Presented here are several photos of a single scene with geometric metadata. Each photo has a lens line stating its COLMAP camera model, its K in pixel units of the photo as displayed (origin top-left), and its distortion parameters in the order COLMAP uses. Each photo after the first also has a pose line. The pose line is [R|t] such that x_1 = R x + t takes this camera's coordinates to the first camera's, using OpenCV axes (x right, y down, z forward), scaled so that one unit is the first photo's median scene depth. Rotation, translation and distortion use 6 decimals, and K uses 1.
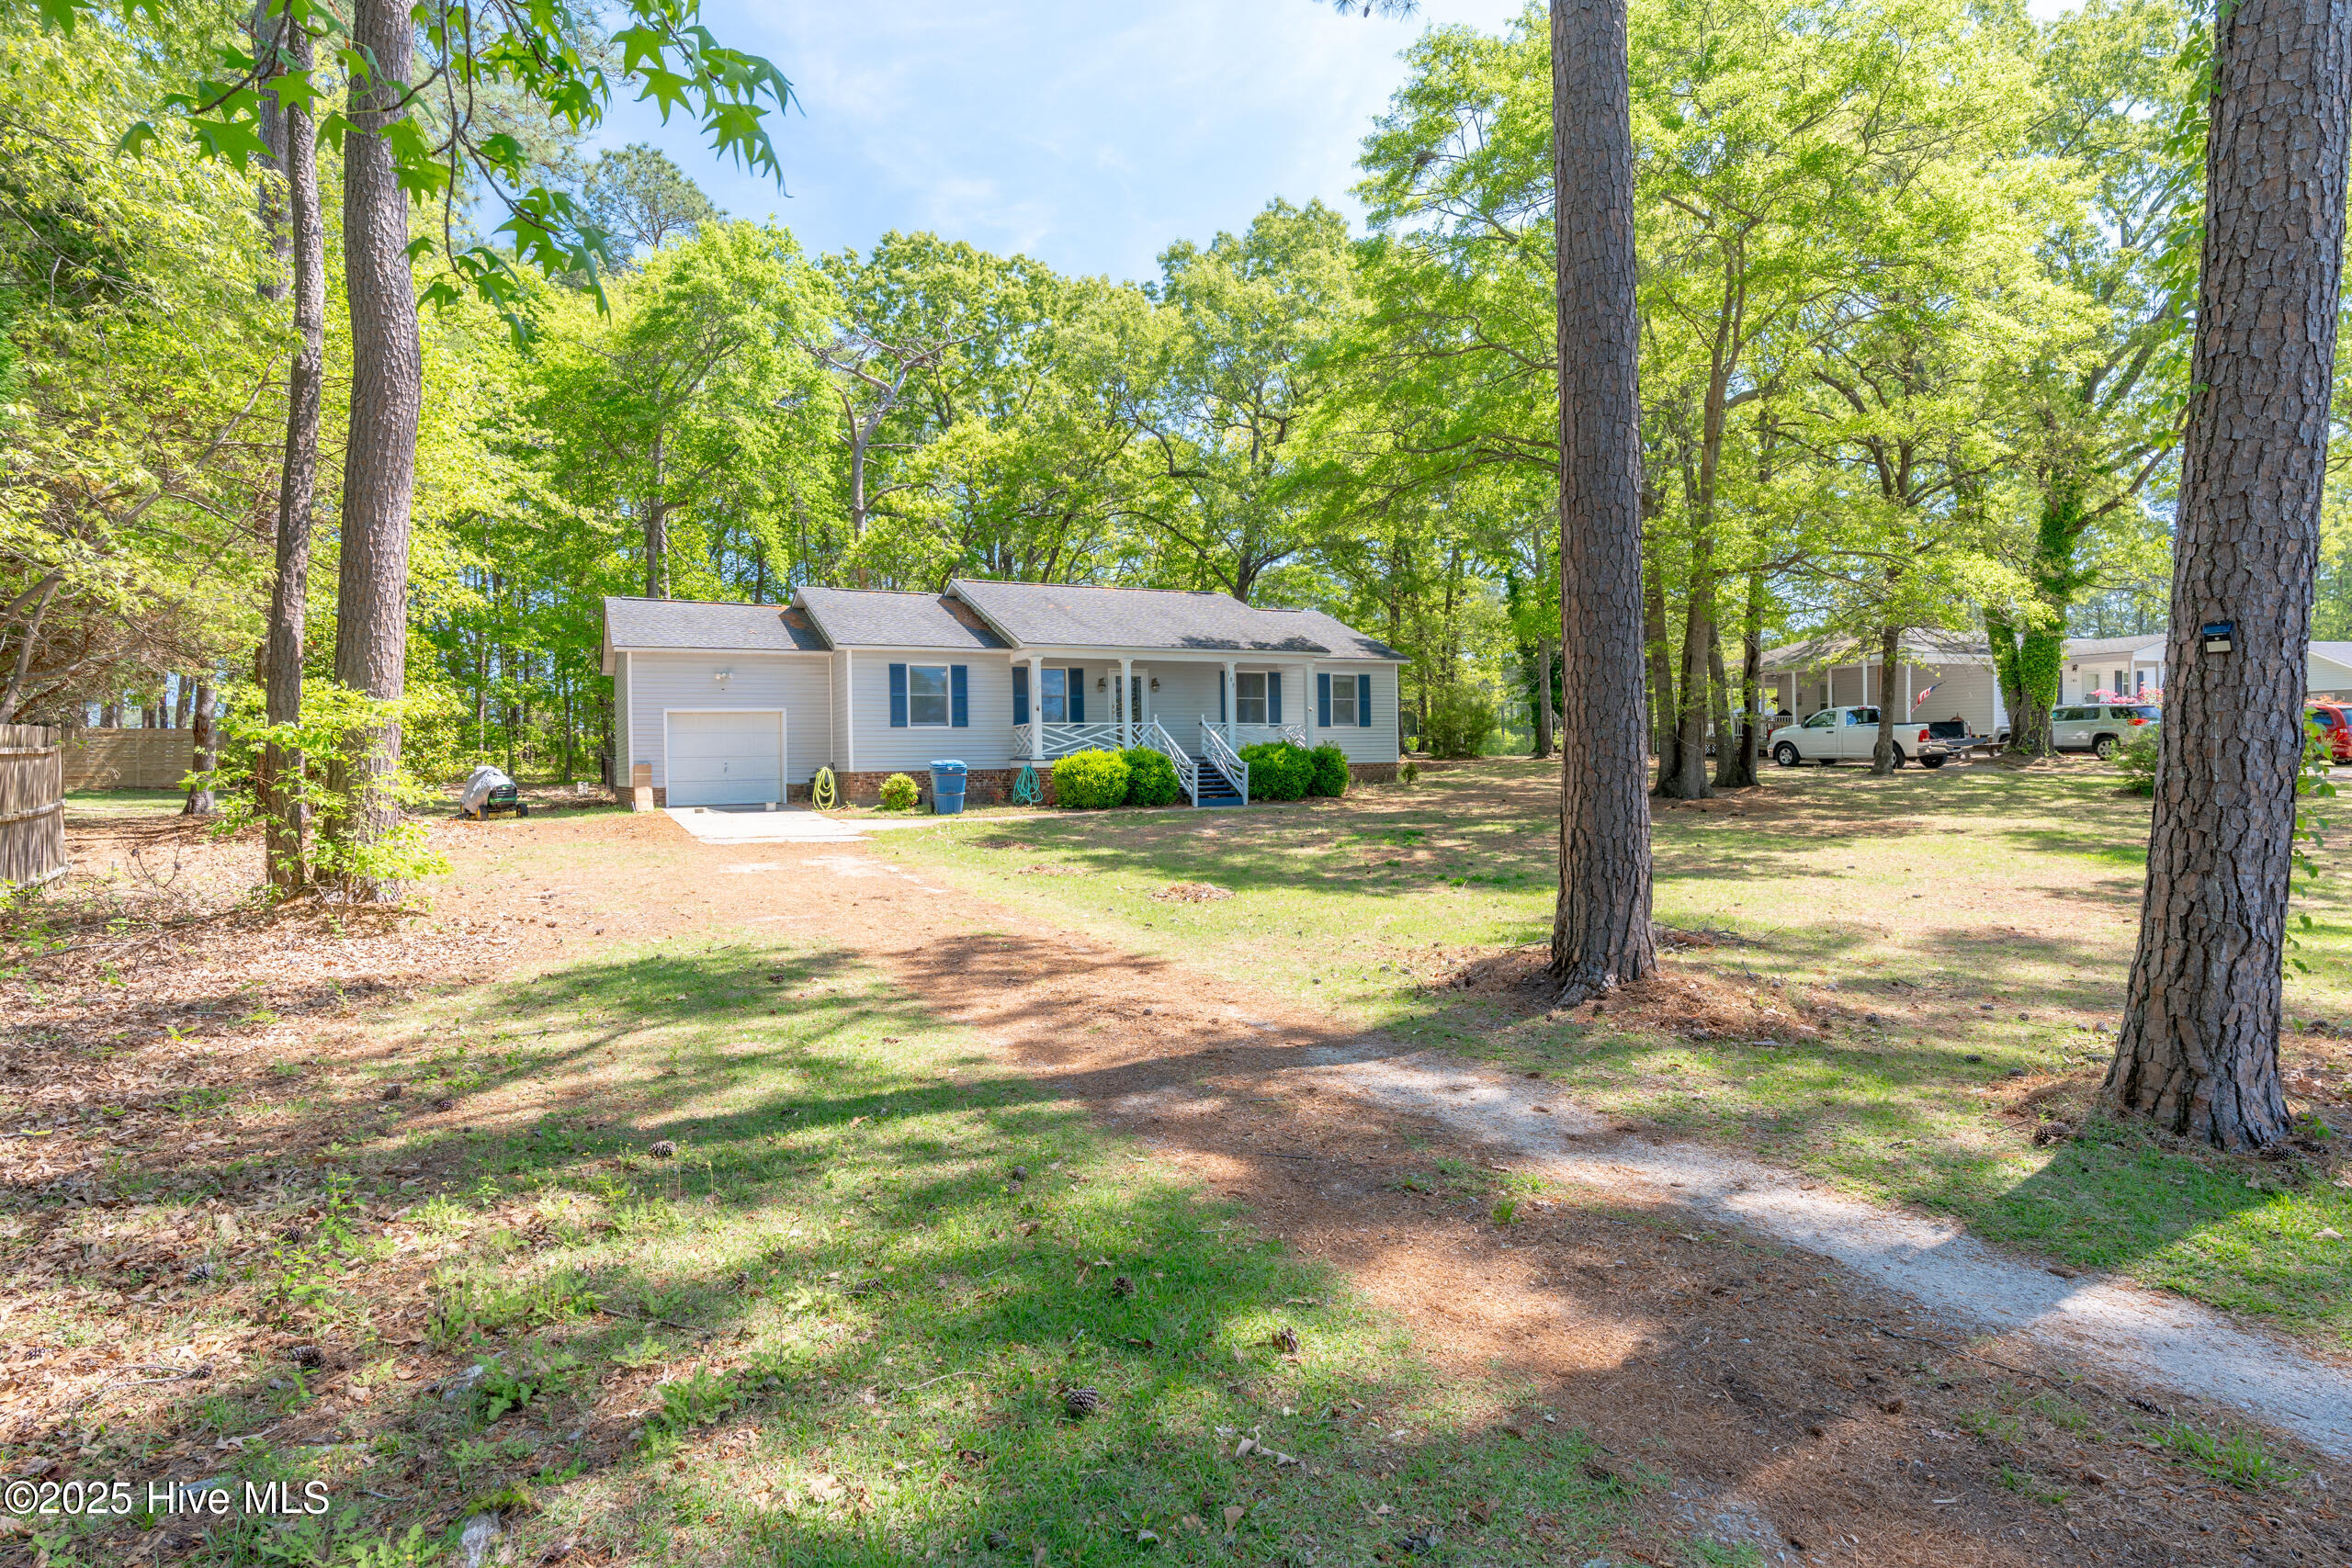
lens RADIAL K [[1280.0, 0, 1190.8], [0, 1280.0, 750.8], [0, 0, 1]] dist [0.001748, 0.000358]
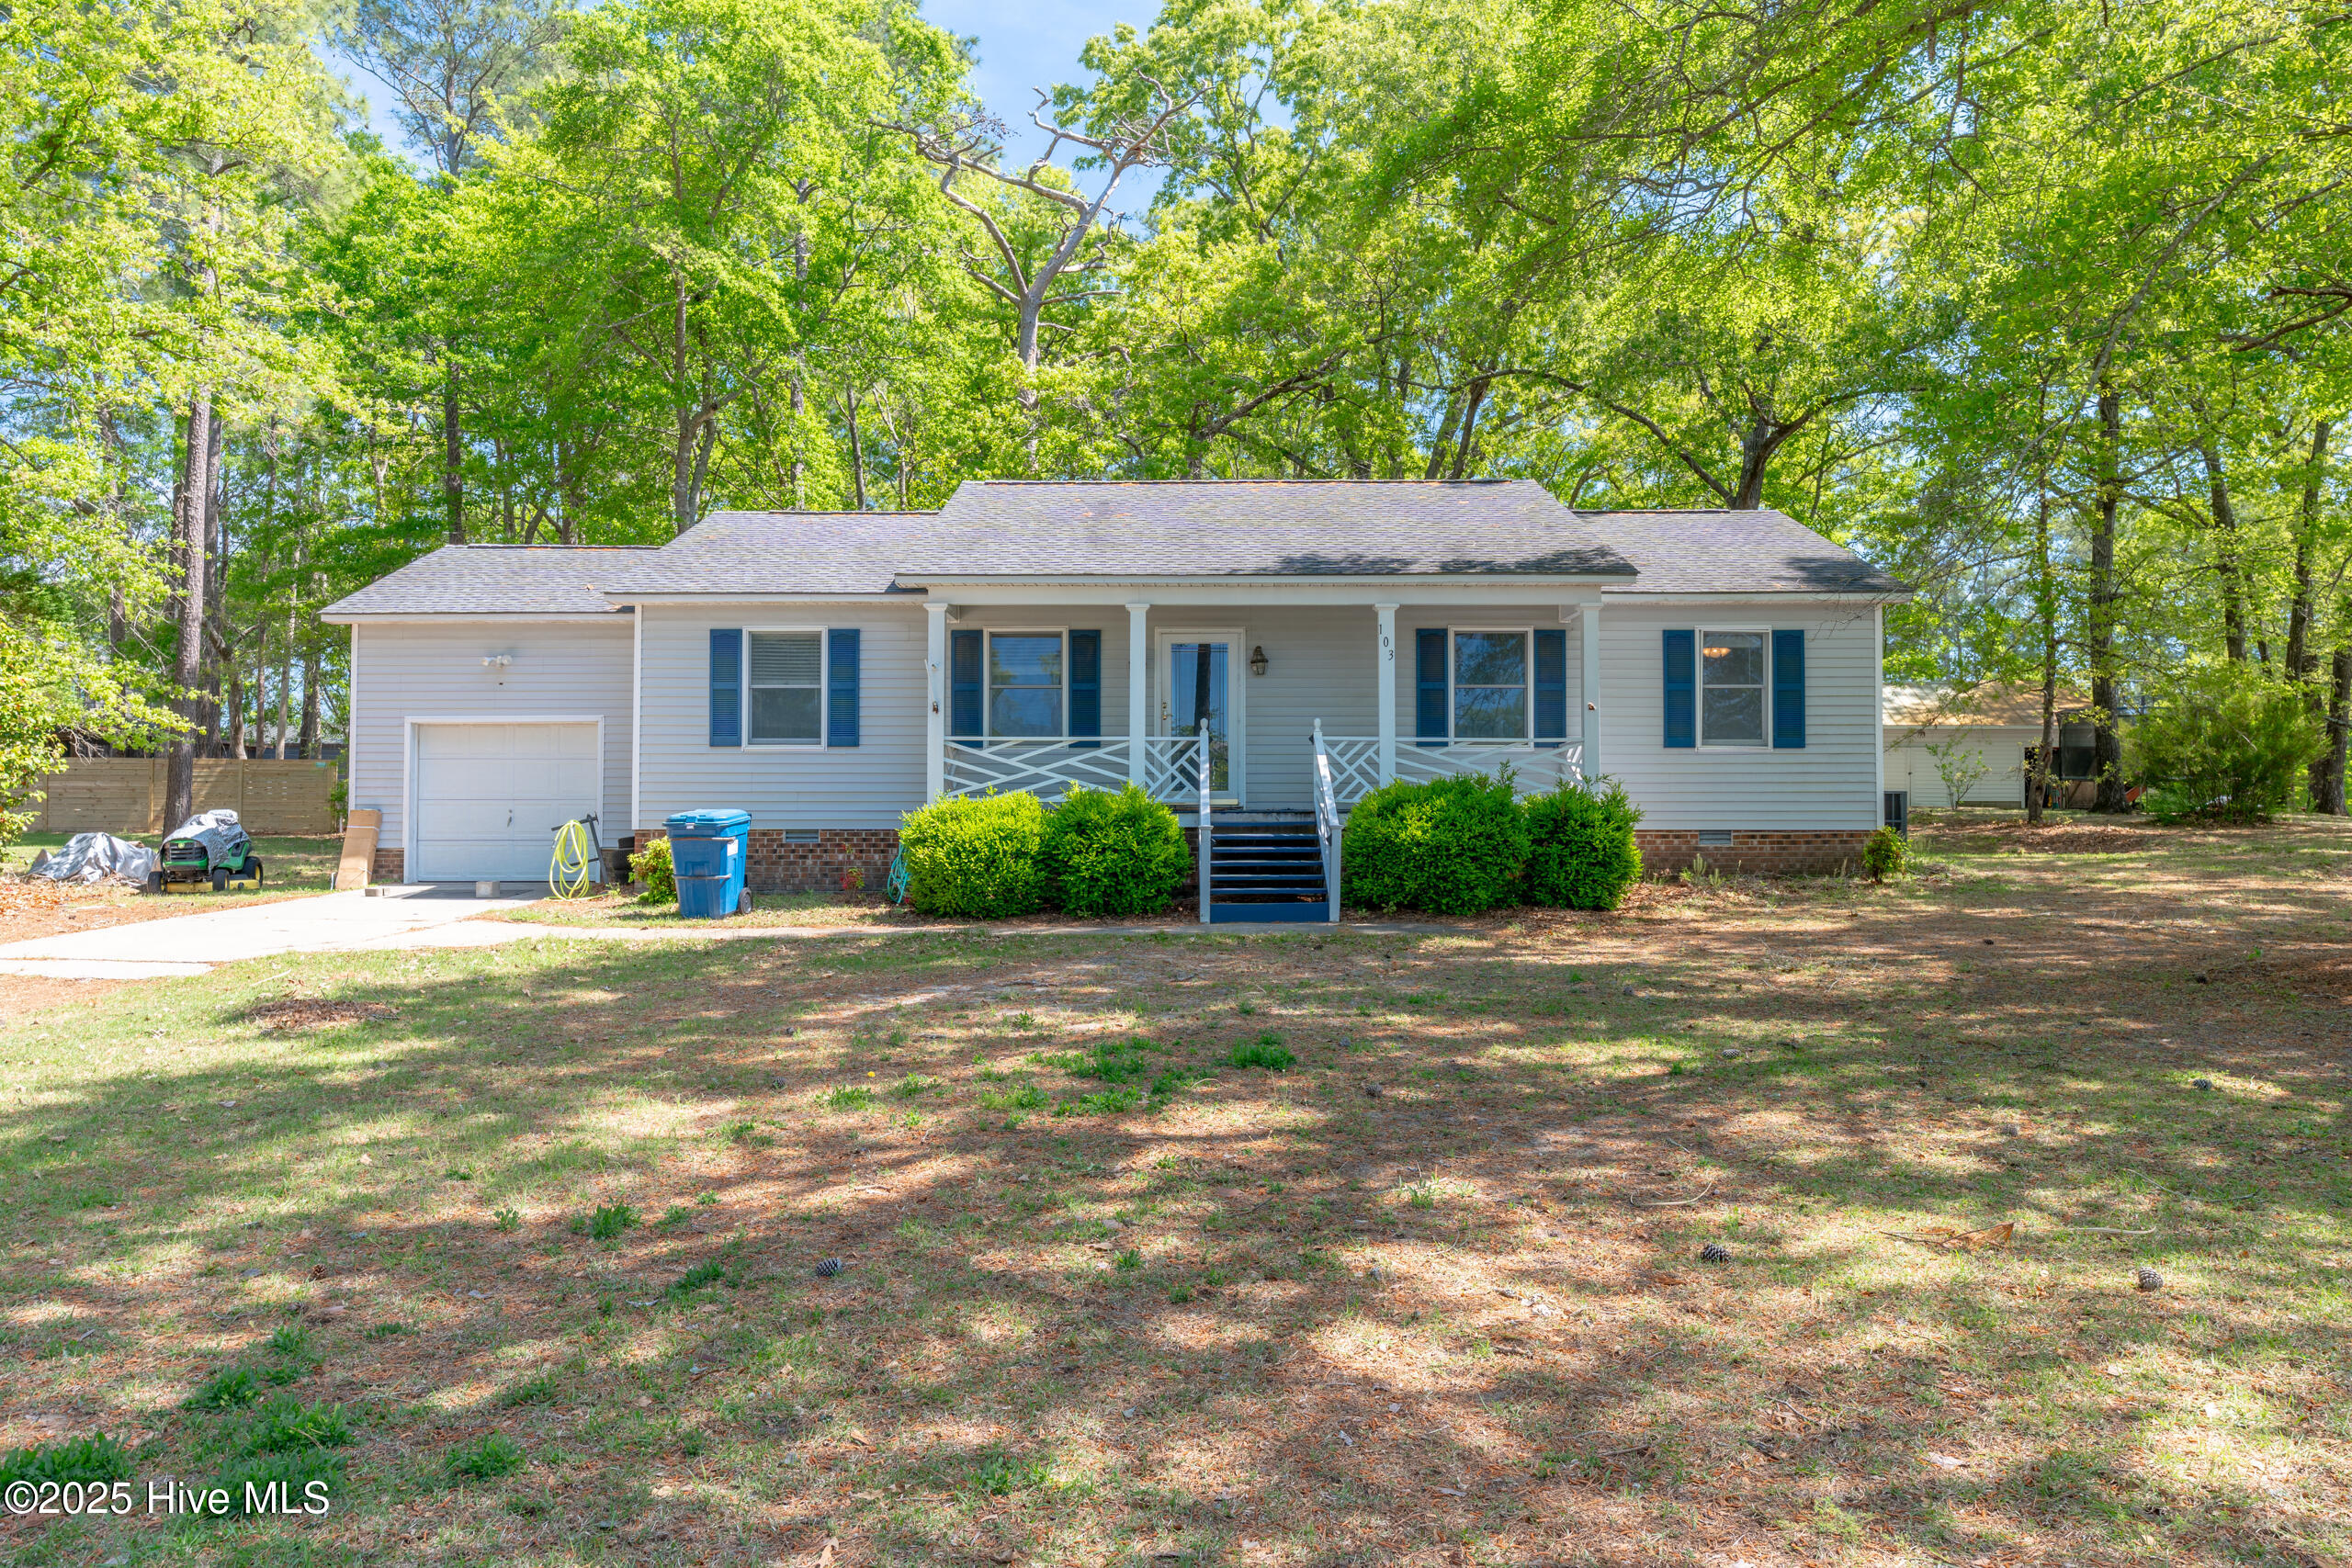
lens RADIAL K [[1625.1, 0, 1179.3], [0, 1625.1, 789.2], [0, 0, 1]] dist [0.021900, -0.001222]
pose [[0.887370, 0.006103, -0.461018, 0.244216], [-0.010811, 0.999913, -0.007572, 0.002045], [0.460931, 0.011703, 0.887359, 0.475870]]
